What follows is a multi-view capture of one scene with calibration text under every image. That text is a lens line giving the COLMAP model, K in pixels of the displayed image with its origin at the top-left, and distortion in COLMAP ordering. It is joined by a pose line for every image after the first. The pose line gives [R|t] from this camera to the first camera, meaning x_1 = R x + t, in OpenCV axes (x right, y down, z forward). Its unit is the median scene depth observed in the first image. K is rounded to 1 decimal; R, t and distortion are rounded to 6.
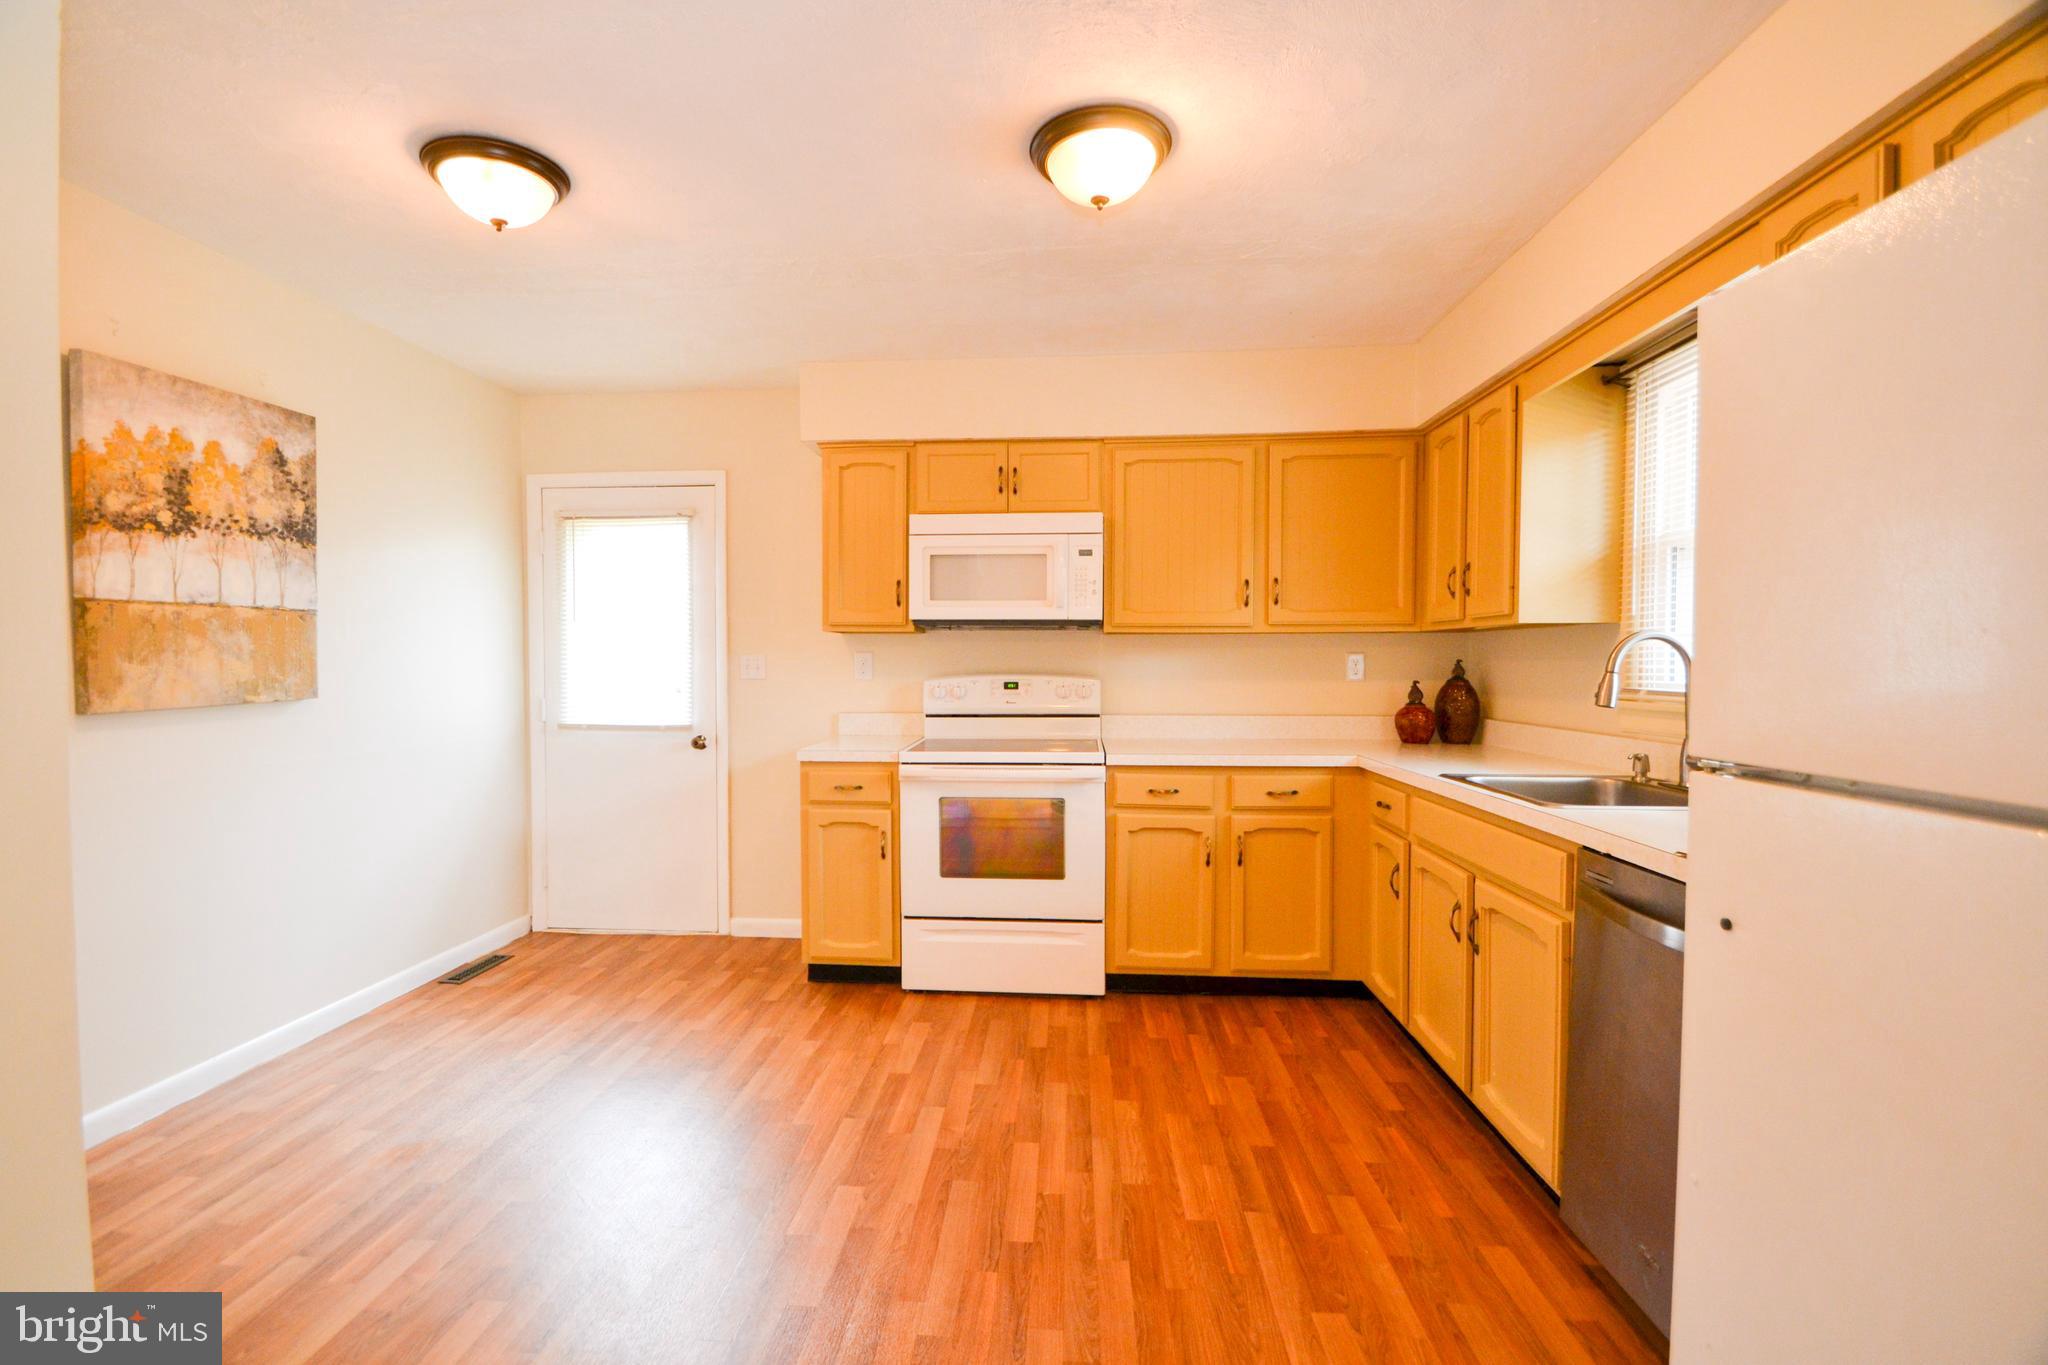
lens RADIAL K [[923.6, 0, 998.0], [0, 923.6, 677.9], [0, 0, 1]] dist [-0.005493, -0.002050]
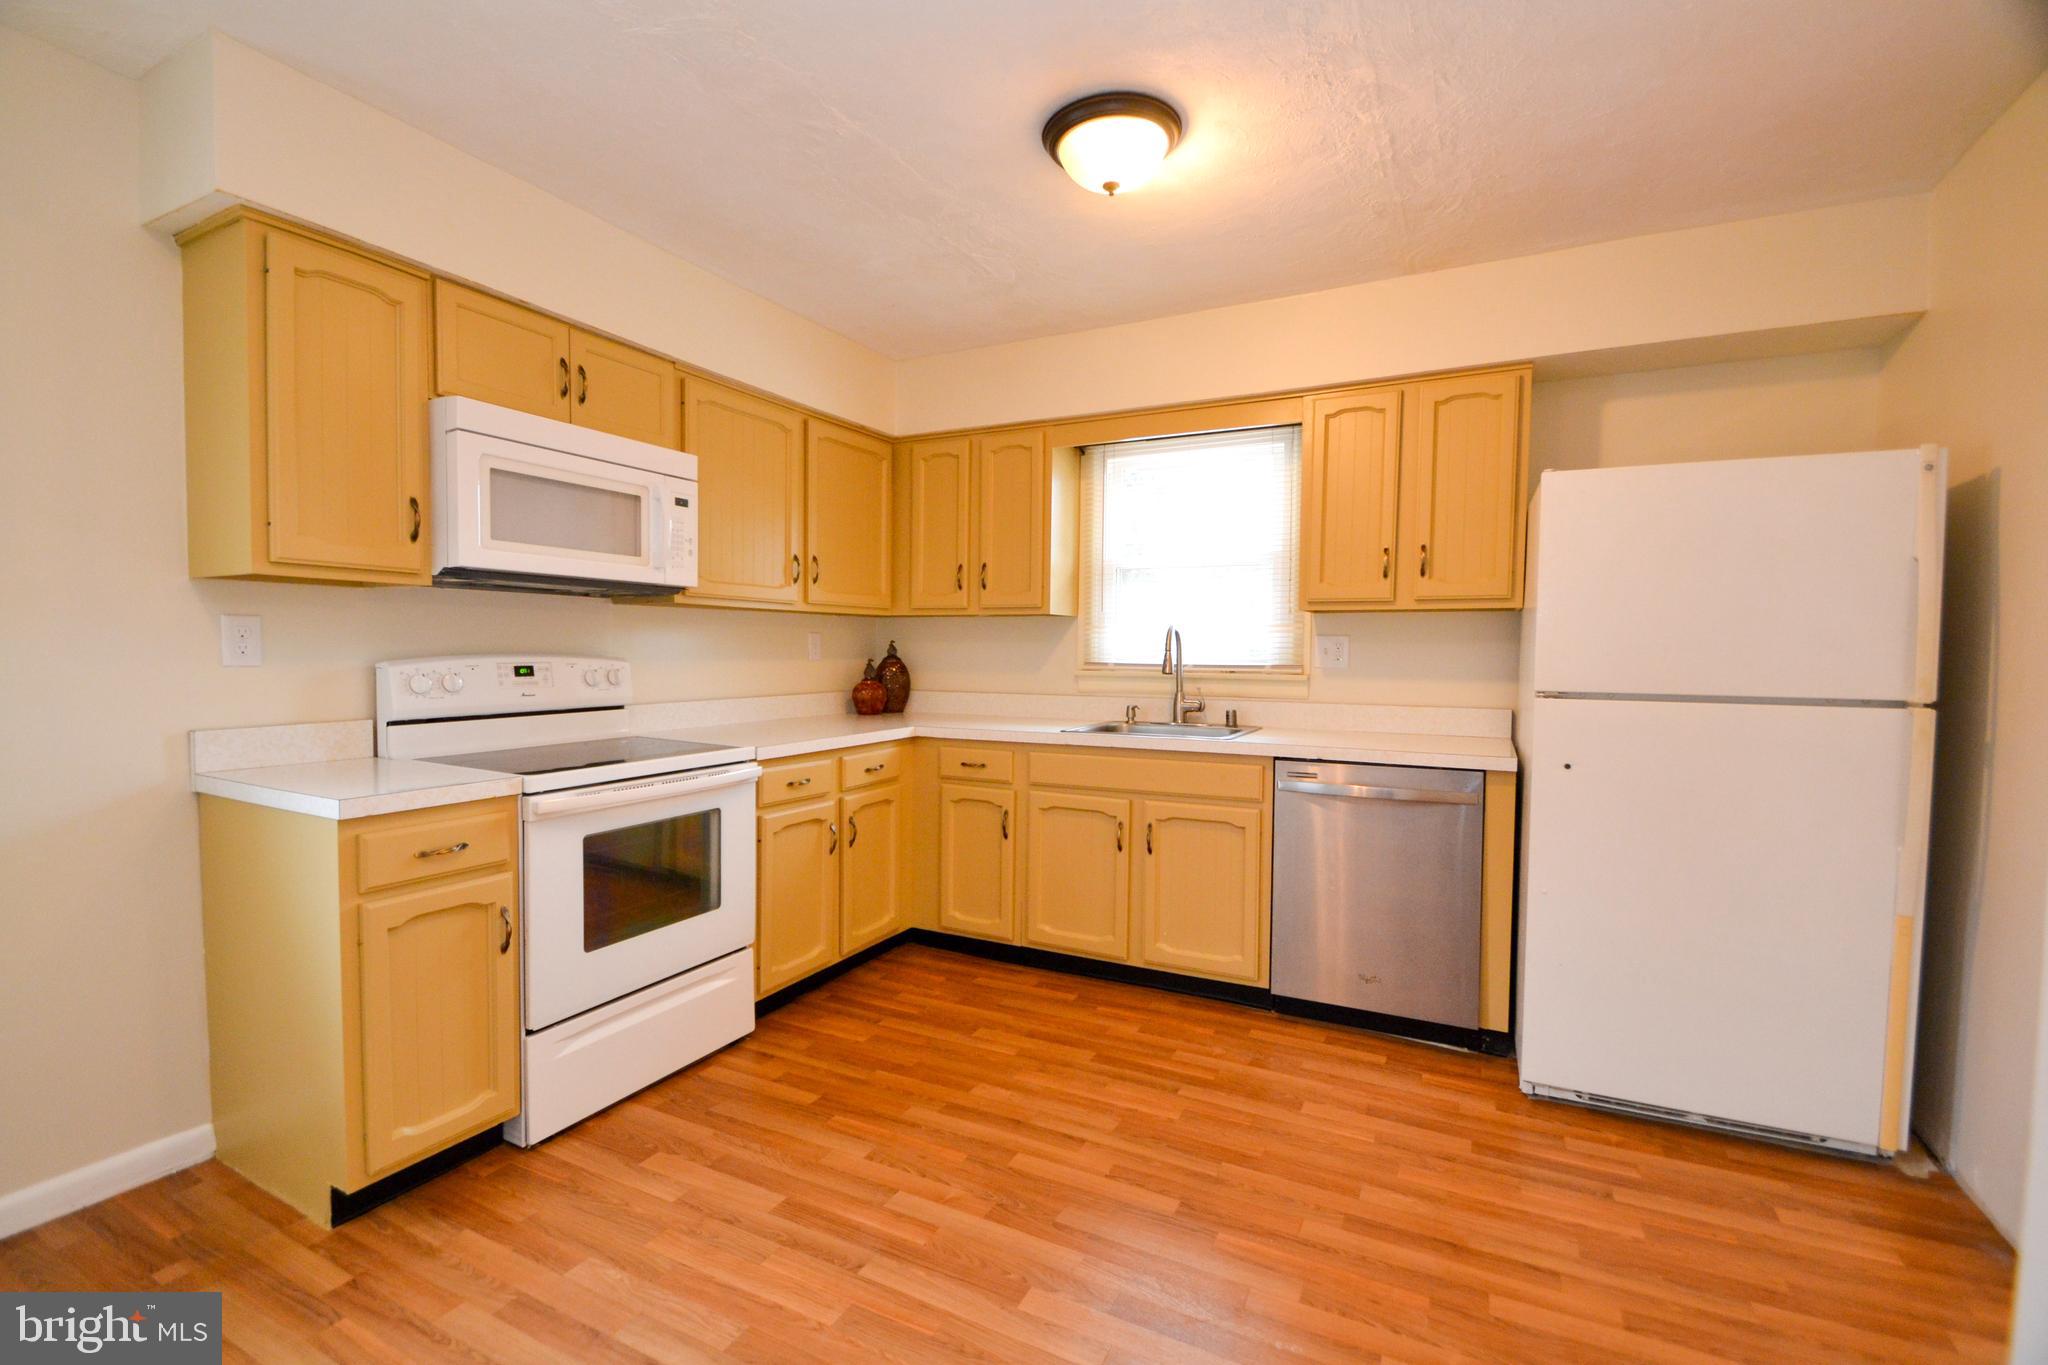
lens RADIAL K [[923.6, 0, 982.9], [0, 923.6, 682.1], [0, 0, 1]] dist [-0.005493, -0.002050]
pose [[0.381698, -0.030778, 0.923775, -0.583637], [0.005926, 0.999506, 0.030853, -0.002851], [-0.924268, -0.006302, 0.381692, 0.480523]]
